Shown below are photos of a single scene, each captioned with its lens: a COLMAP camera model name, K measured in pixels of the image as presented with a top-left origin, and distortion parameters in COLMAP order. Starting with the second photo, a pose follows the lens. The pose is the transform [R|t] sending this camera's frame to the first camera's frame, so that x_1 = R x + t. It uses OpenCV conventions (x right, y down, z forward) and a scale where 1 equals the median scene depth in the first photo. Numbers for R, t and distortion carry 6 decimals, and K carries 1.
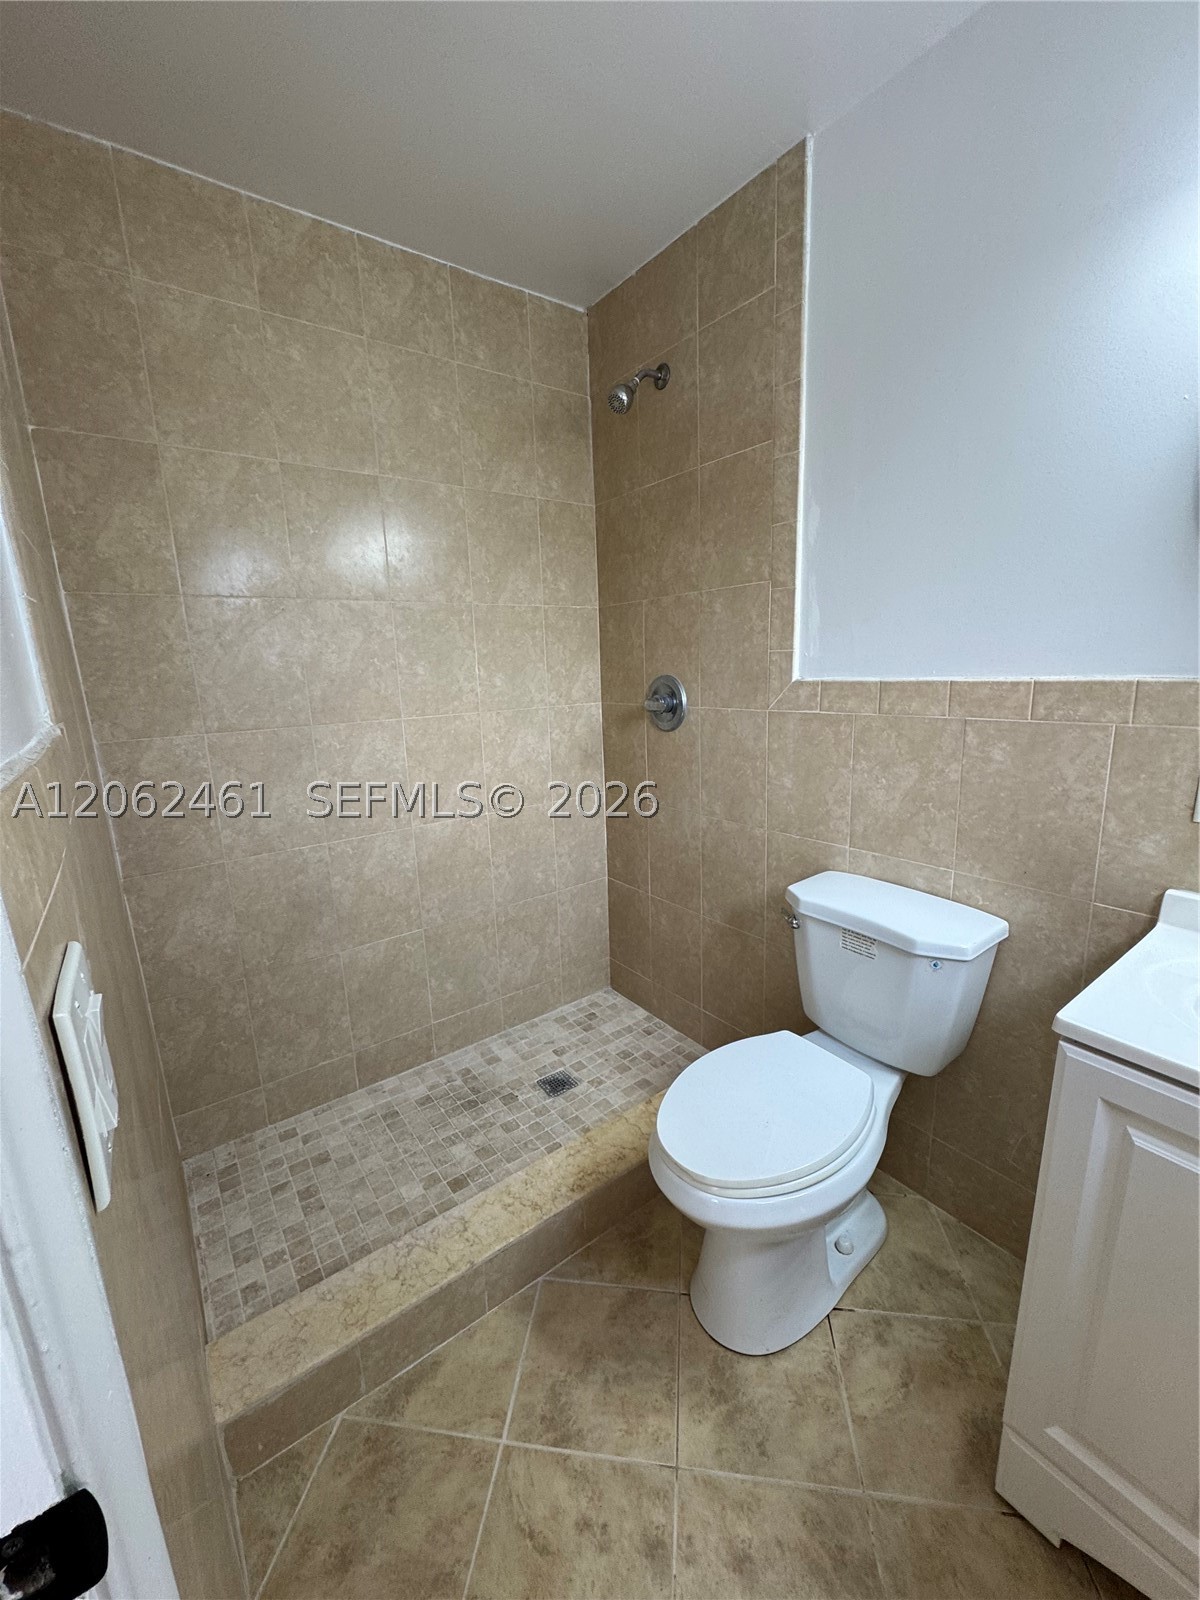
lens RADIAL K [[647.1, 0, 603.9], [0, 647.1, 807.2], [0, 0, 1]] dist [-0.003307, -0.000157]
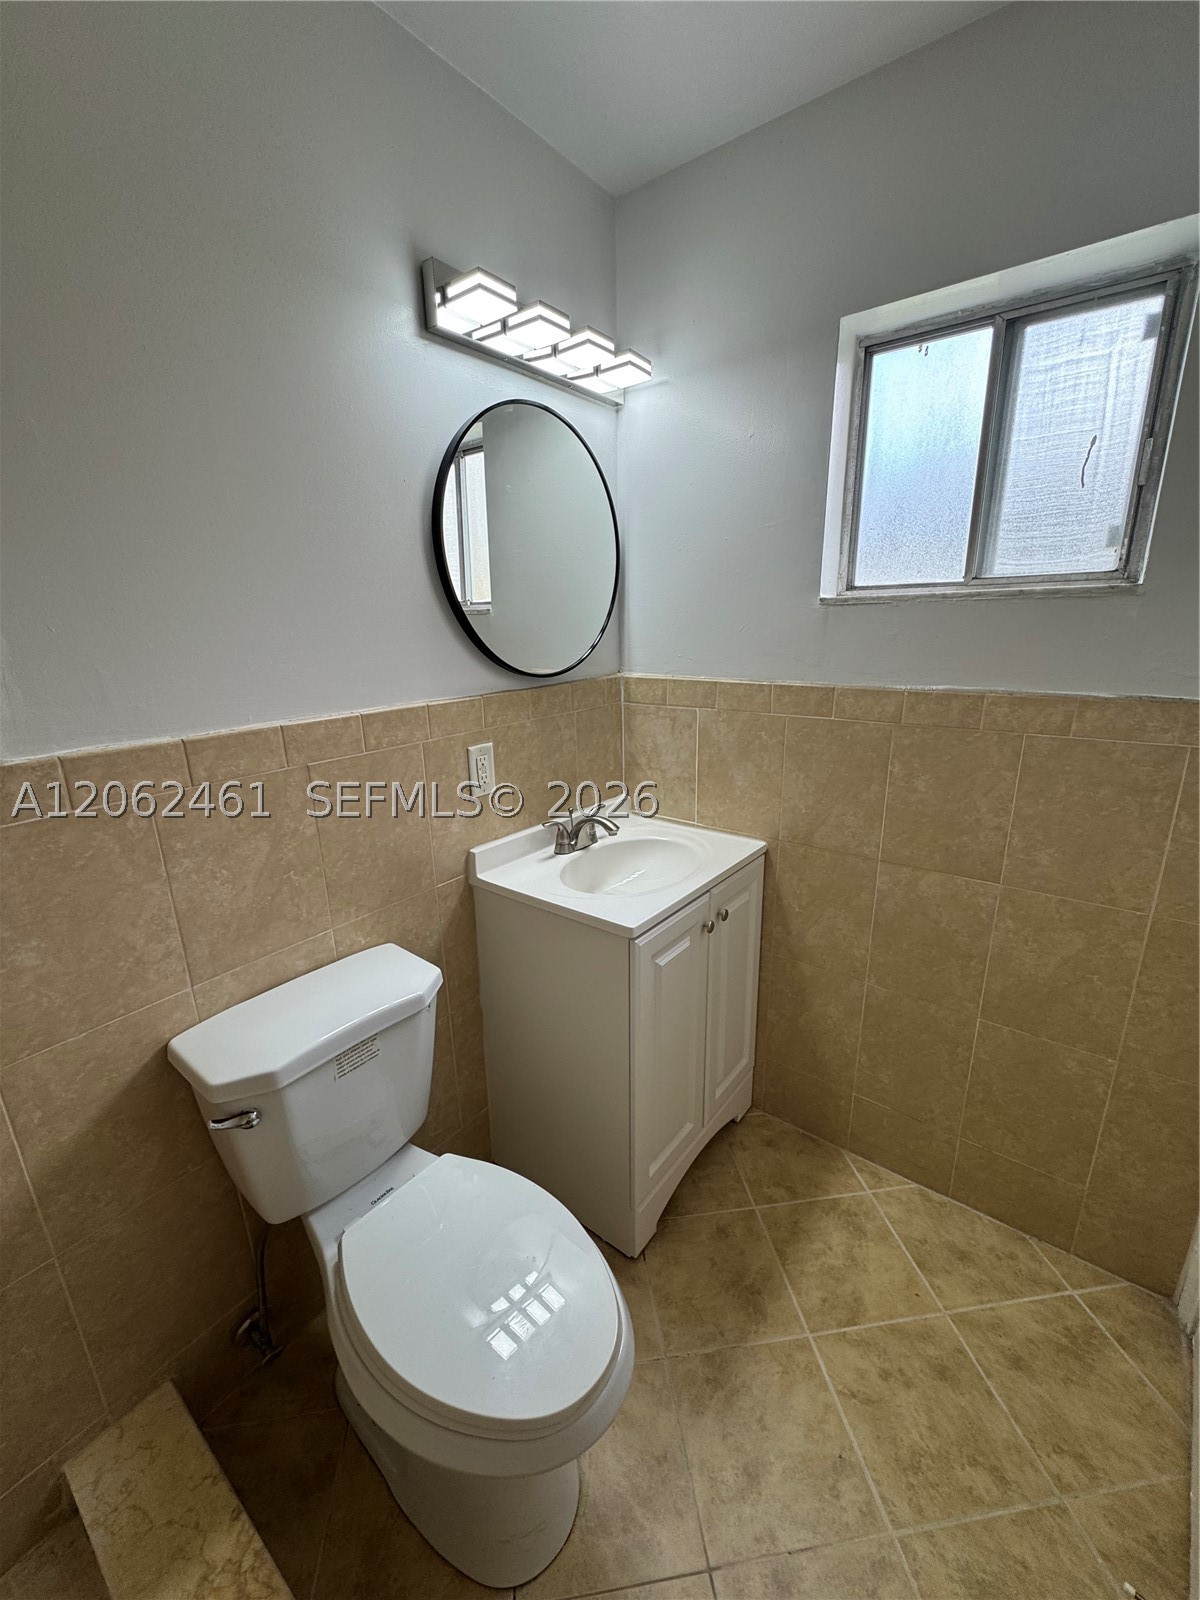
lens RADIAL K [[647.1, 0, 606.9], [0, 647.1, 791.4], [0, 0, 1]] dist [-0.003307, -0.000157]
pose [[-0.283155, -0.215600, 0.934527, -0.377721], [0.231787, 0.930137, 0.284817, -0.254511], [-0.930644, 0.297259, -0.213400, 0.803353]]
